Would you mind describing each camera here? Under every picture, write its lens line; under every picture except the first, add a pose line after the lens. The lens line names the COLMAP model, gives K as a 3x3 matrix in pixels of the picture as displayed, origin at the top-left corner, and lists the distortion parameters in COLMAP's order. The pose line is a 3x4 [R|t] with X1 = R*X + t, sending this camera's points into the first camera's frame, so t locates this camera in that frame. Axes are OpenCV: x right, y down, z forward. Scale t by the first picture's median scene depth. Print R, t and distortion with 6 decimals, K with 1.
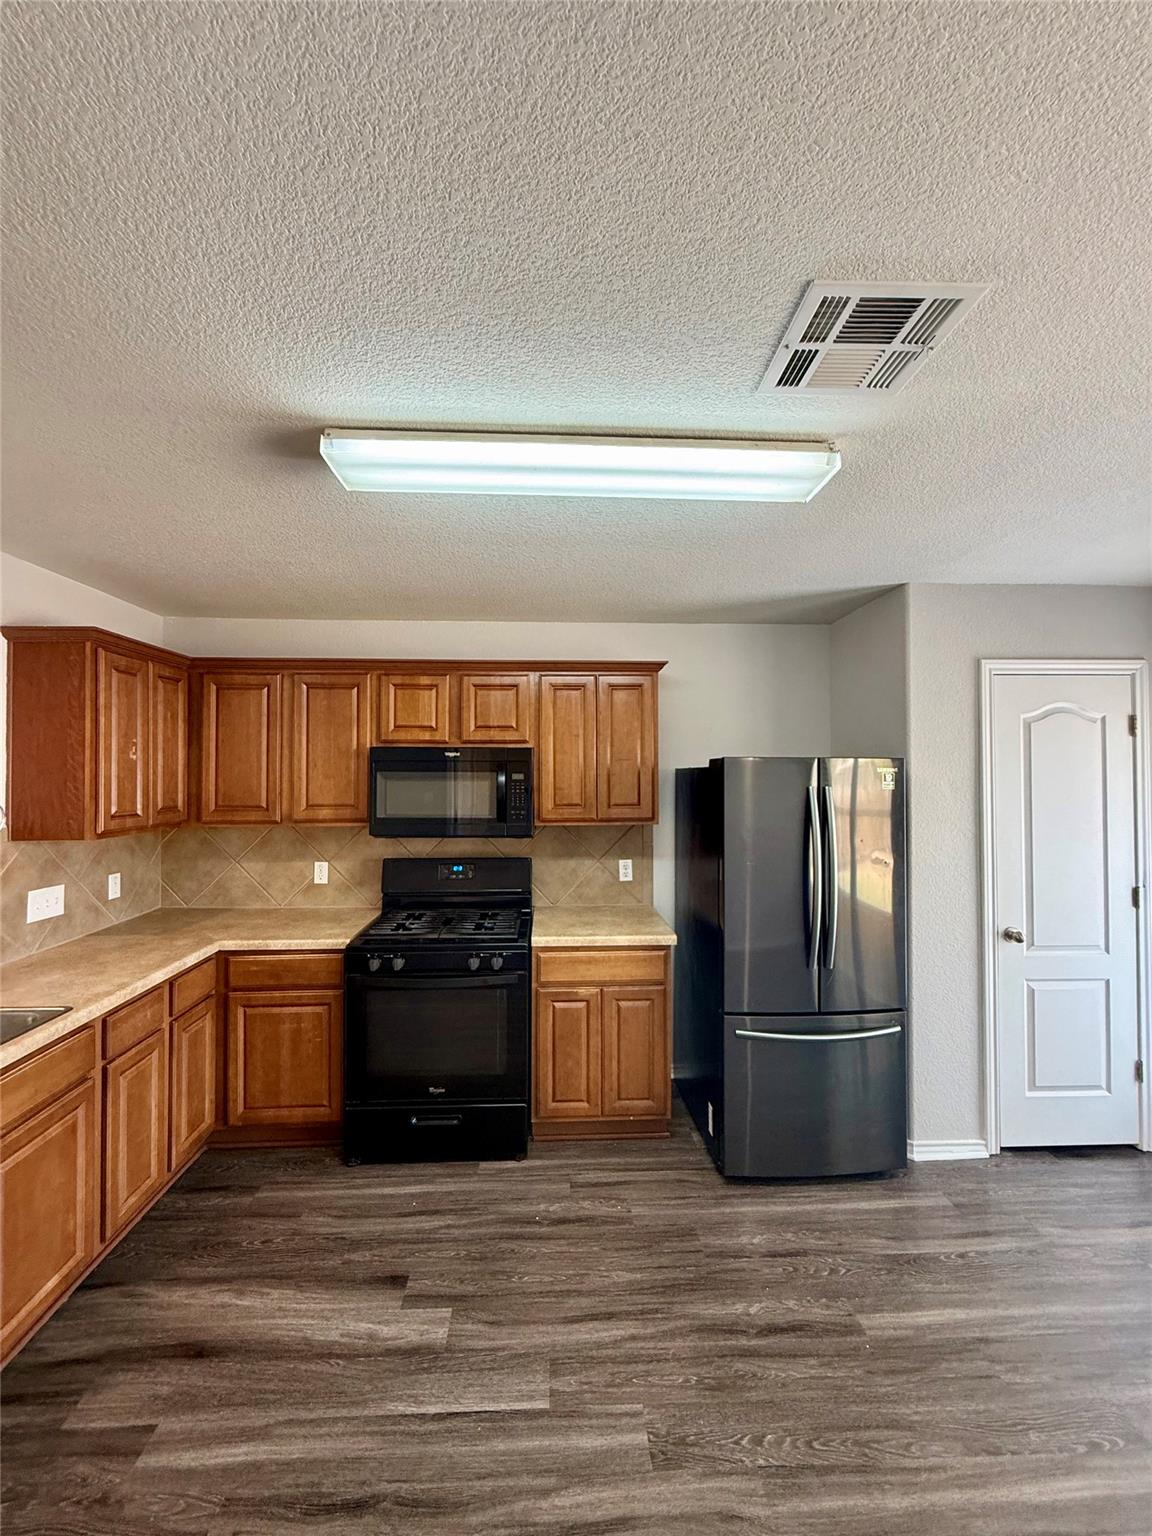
lens RADIAL K [[611.1, 0, 575.1], [0, 611.1, 763.8], [0, 0, 1]] dist [0.000385, -0.000064]
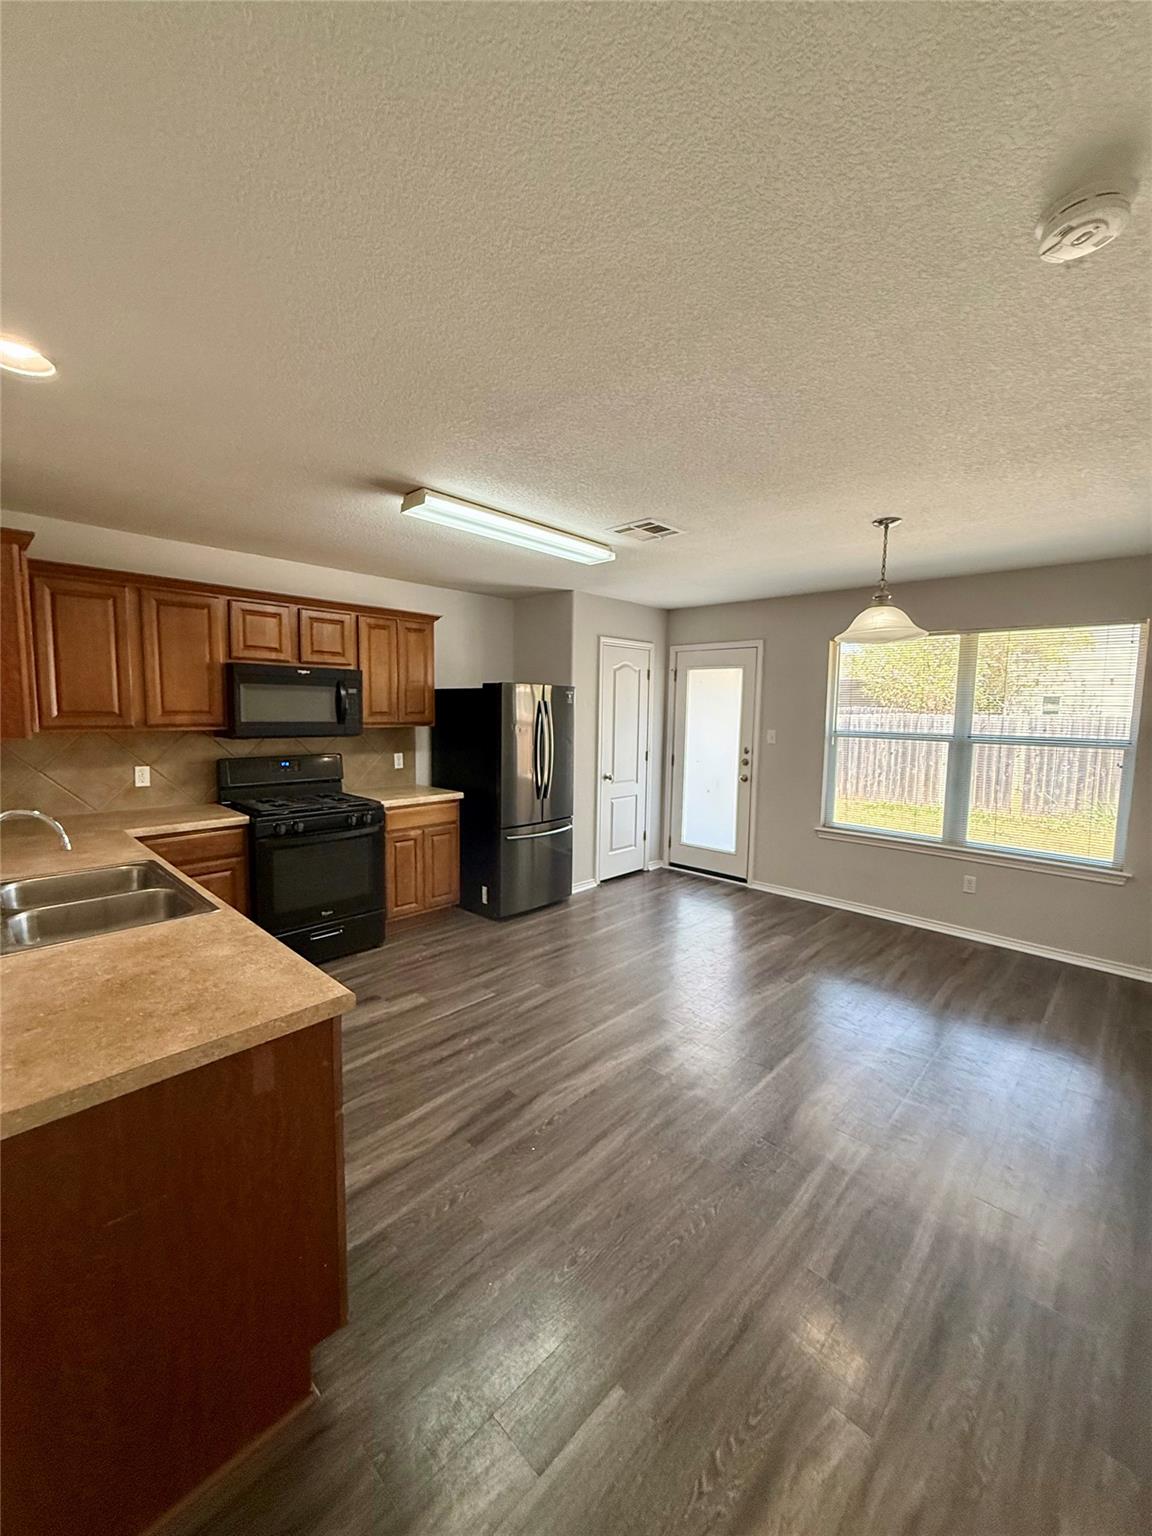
lens RADIAL K [[611.1, 0, 575.1], [0, 611.1, 763.8], [0, 0, 1]] dist [0.000385, -0.000064]
pose [[0.720857, -0.053442, 0.691020, -0.740607], [-0.026072, 0.994226, 0.104089, 0.029873], [-0.692593, -0.093050, 0.715302, -0.357798]]
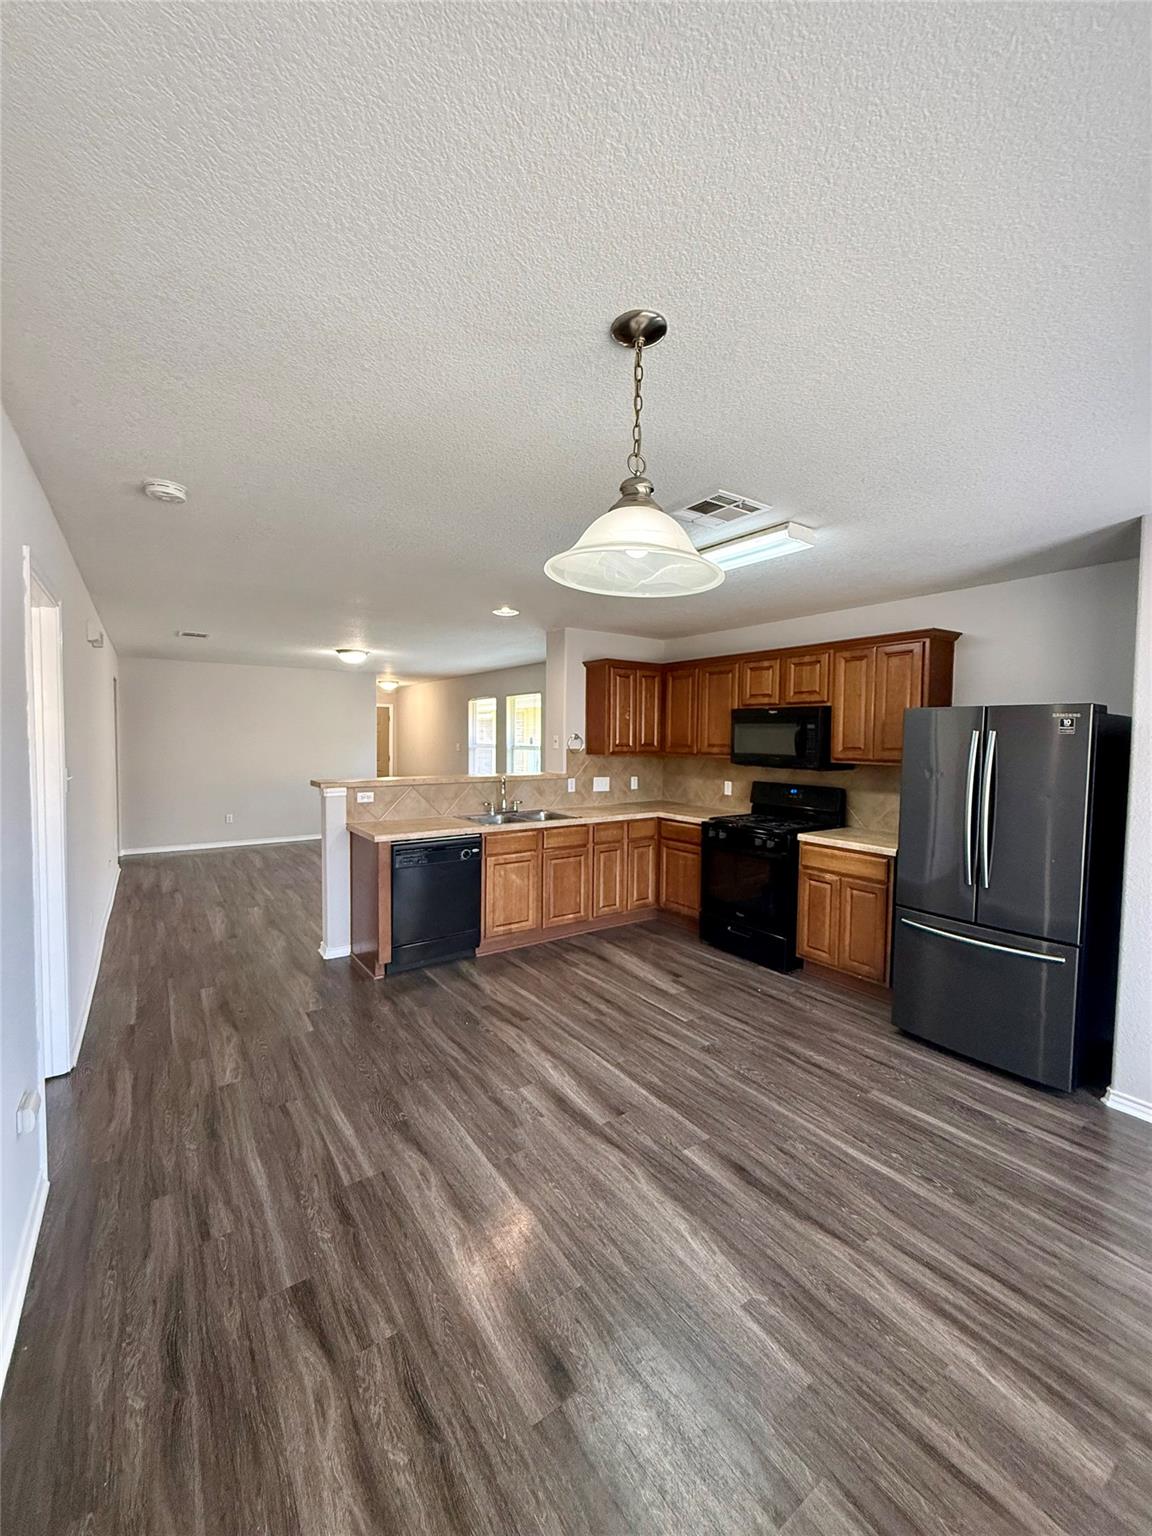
lens RADIAL K [[611.1, 0, 575.1], [0, 611.1, 763.8], [0, 0, 1]] dist [0.000385, -0.000064]
pose [[0.536664, 0.043675, -0.842665, 0.882497], [0.001386, 0.998613, 0.052641, 0.034629], [0.843795, -0.029418, 0.535858, -0.249182]]
